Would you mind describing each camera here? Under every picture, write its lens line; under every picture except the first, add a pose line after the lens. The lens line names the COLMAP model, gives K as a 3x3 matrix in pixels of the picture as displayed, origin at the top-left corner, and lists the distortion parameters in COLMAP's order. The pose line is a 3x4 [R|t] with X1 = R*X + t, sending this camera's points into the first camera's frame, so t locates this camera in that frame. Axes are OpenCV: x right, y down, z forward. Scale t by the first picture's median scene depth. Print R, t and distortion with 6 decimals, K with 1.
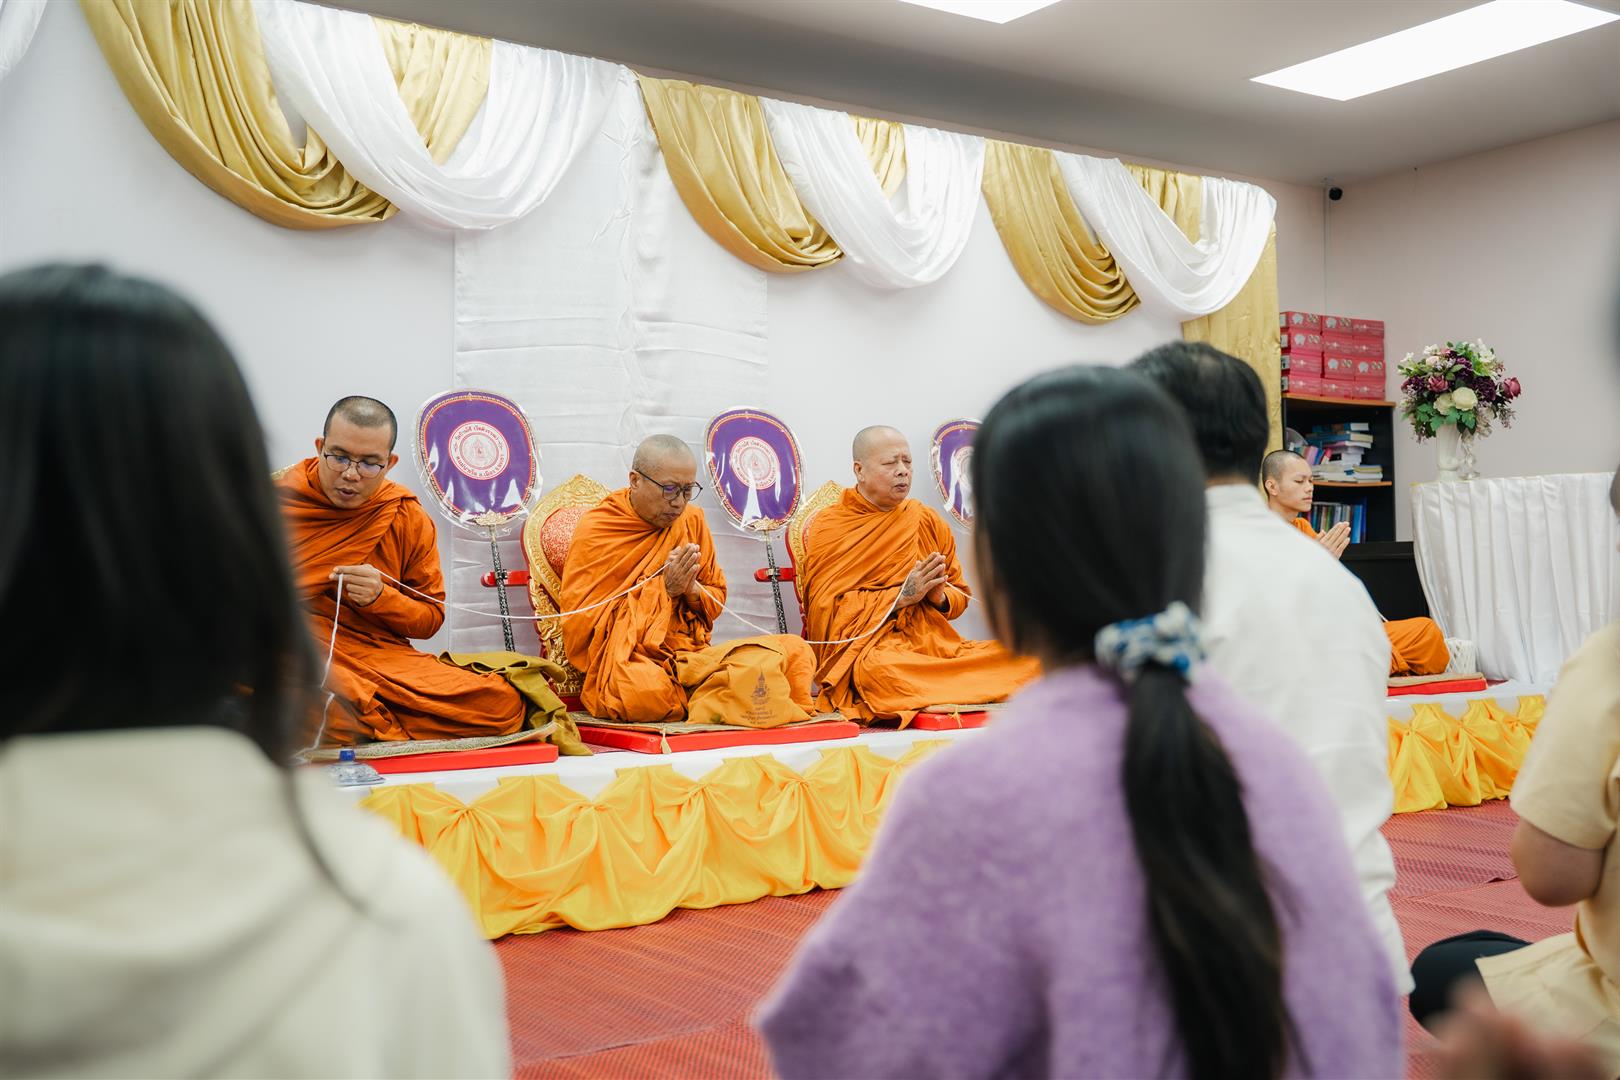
lens RADIAL K [[1729.9, 0, 809.5], [0, 1729.9, 532.3], [0, 0, 1]] dist [0.057574, 0.032834]
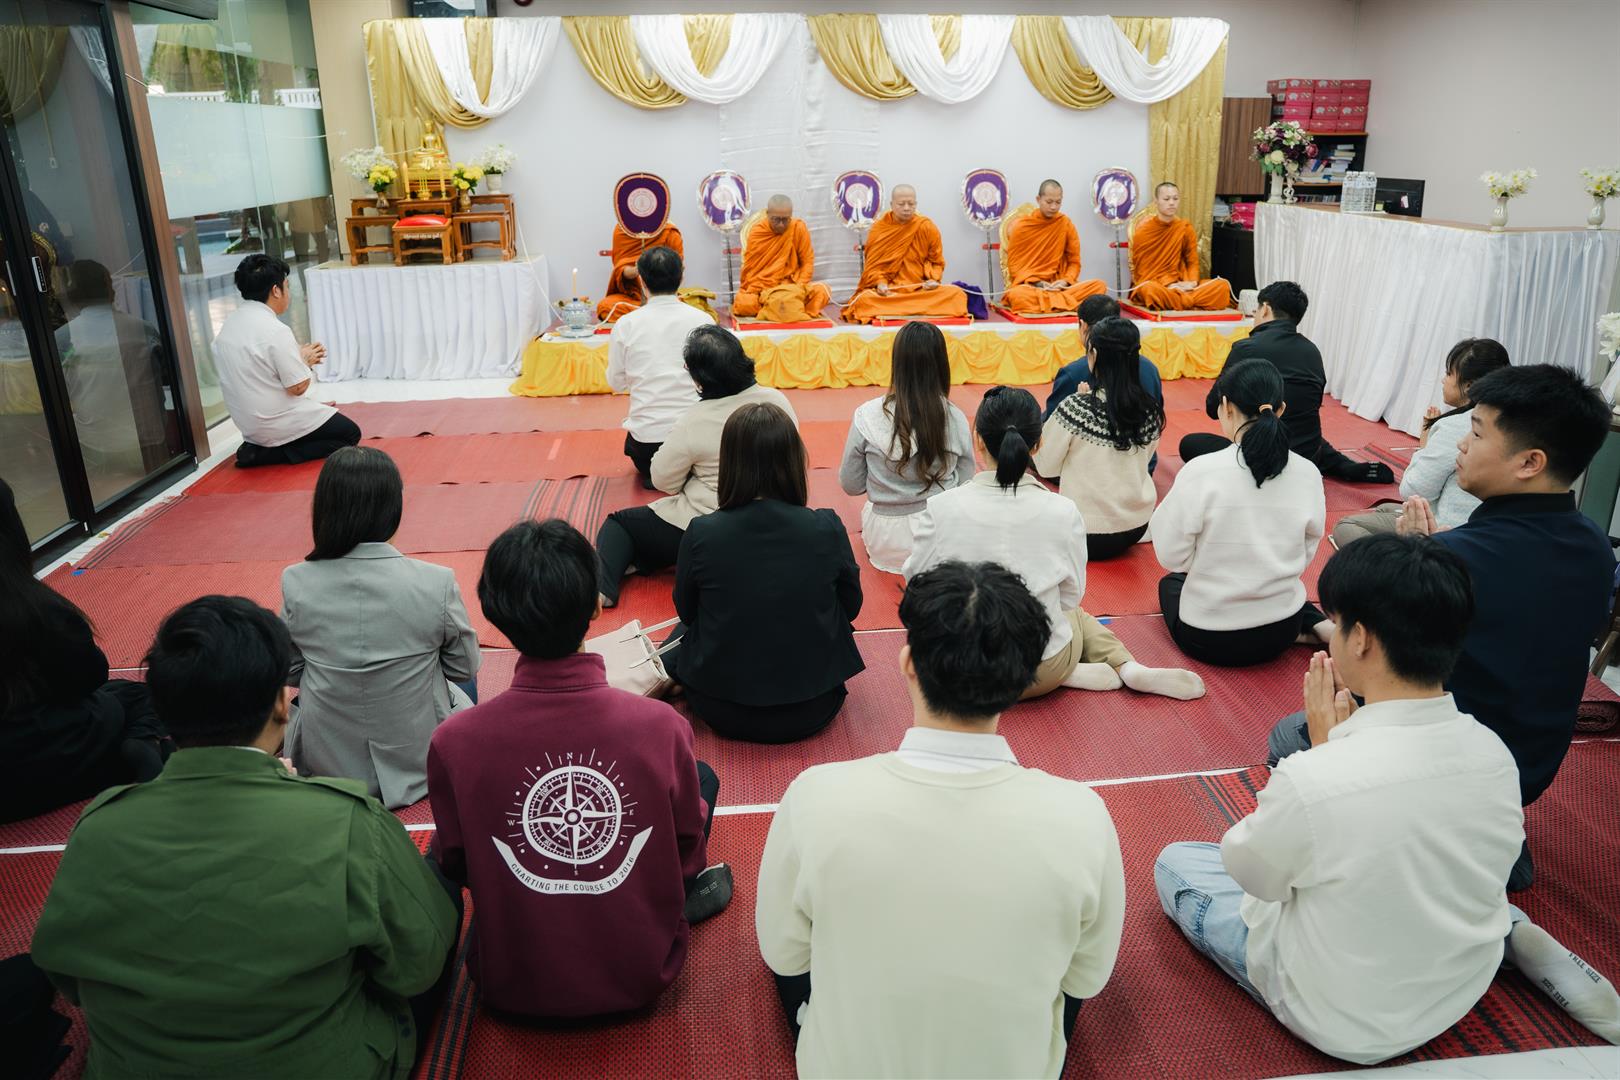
lens RADIAL K [[1139.2, 0, 813.0], [0, 1139.2, 538.4], [0, 0, 1]] dist [-0.145929, 0.111468]
pose [[0.863788, 0.169443, -0.474509, 0.674149], [0.015774, 0.932201, 0.361596, -0.152409], [0.503608, -0.319827, 0.802552, -0.327618]]
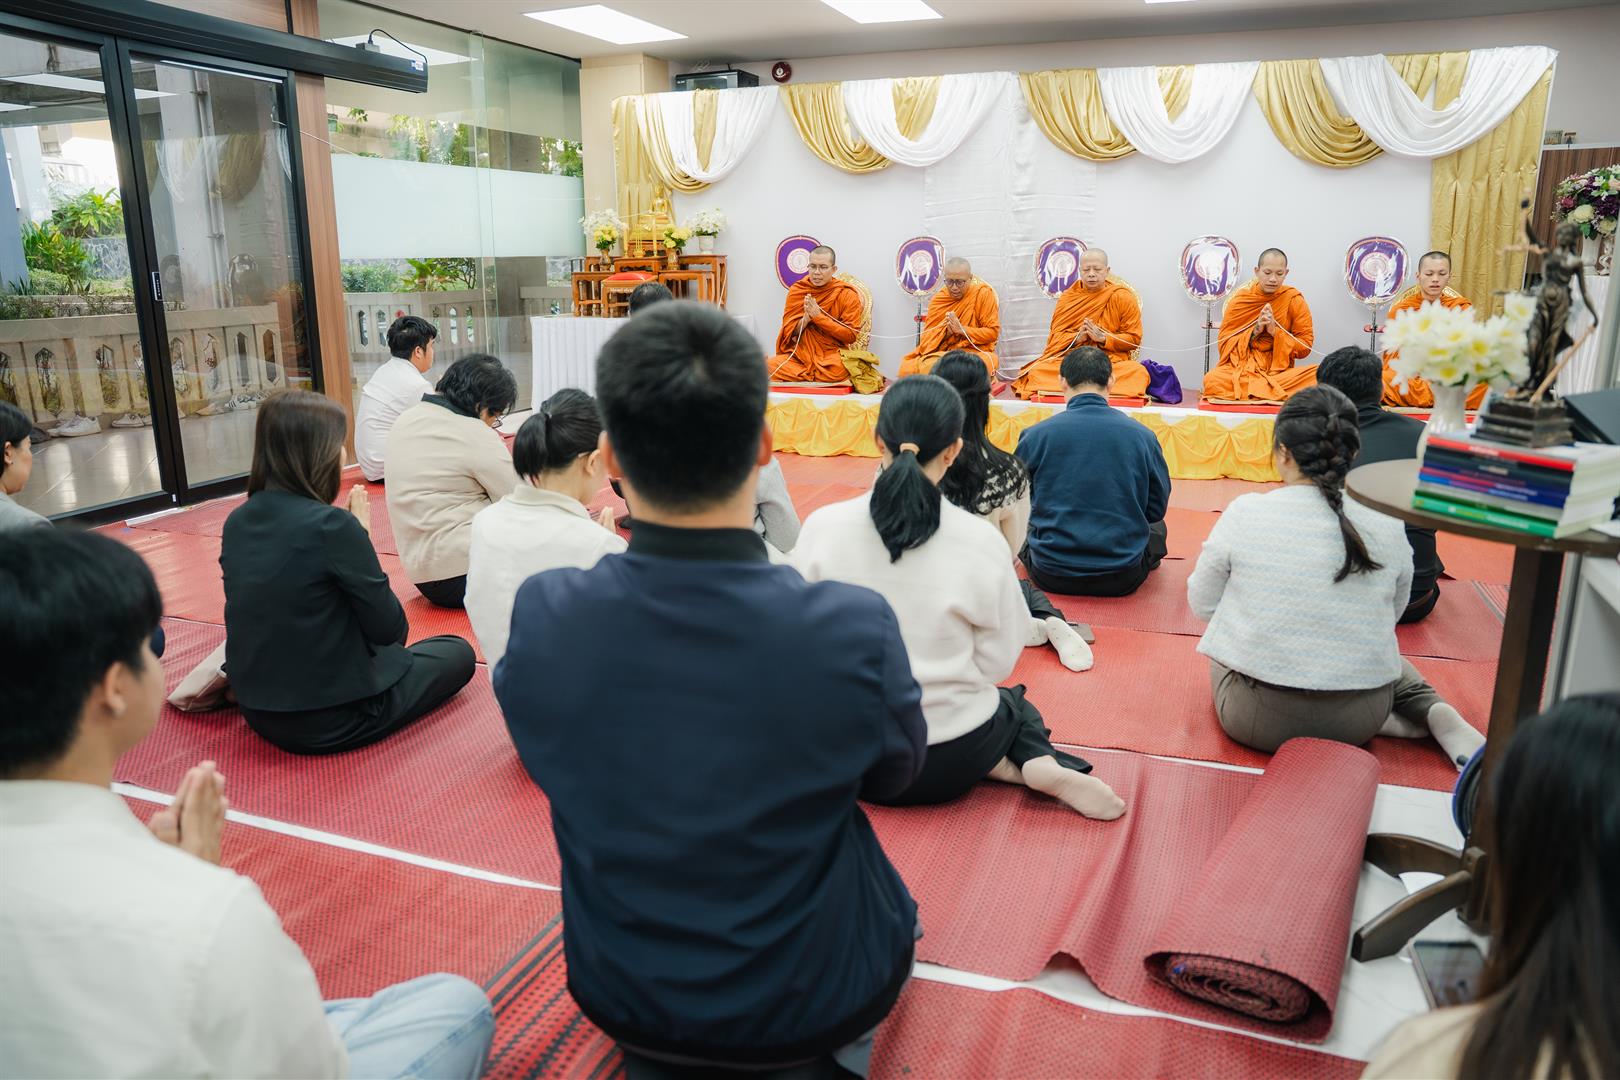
lens RADIAL K [[1139.2, 0, 813.0], [0, 1139.2, 538.4], [0, 0, 1]] dist [-0.145929, 0.111468]
pose [[0.549548, 0.205651, -0.809756, 0.933223], [0.024947, 0.964760, 0.261947, -0.081751], [0.835089, -0.164154, 0.525052, 0.012079]]
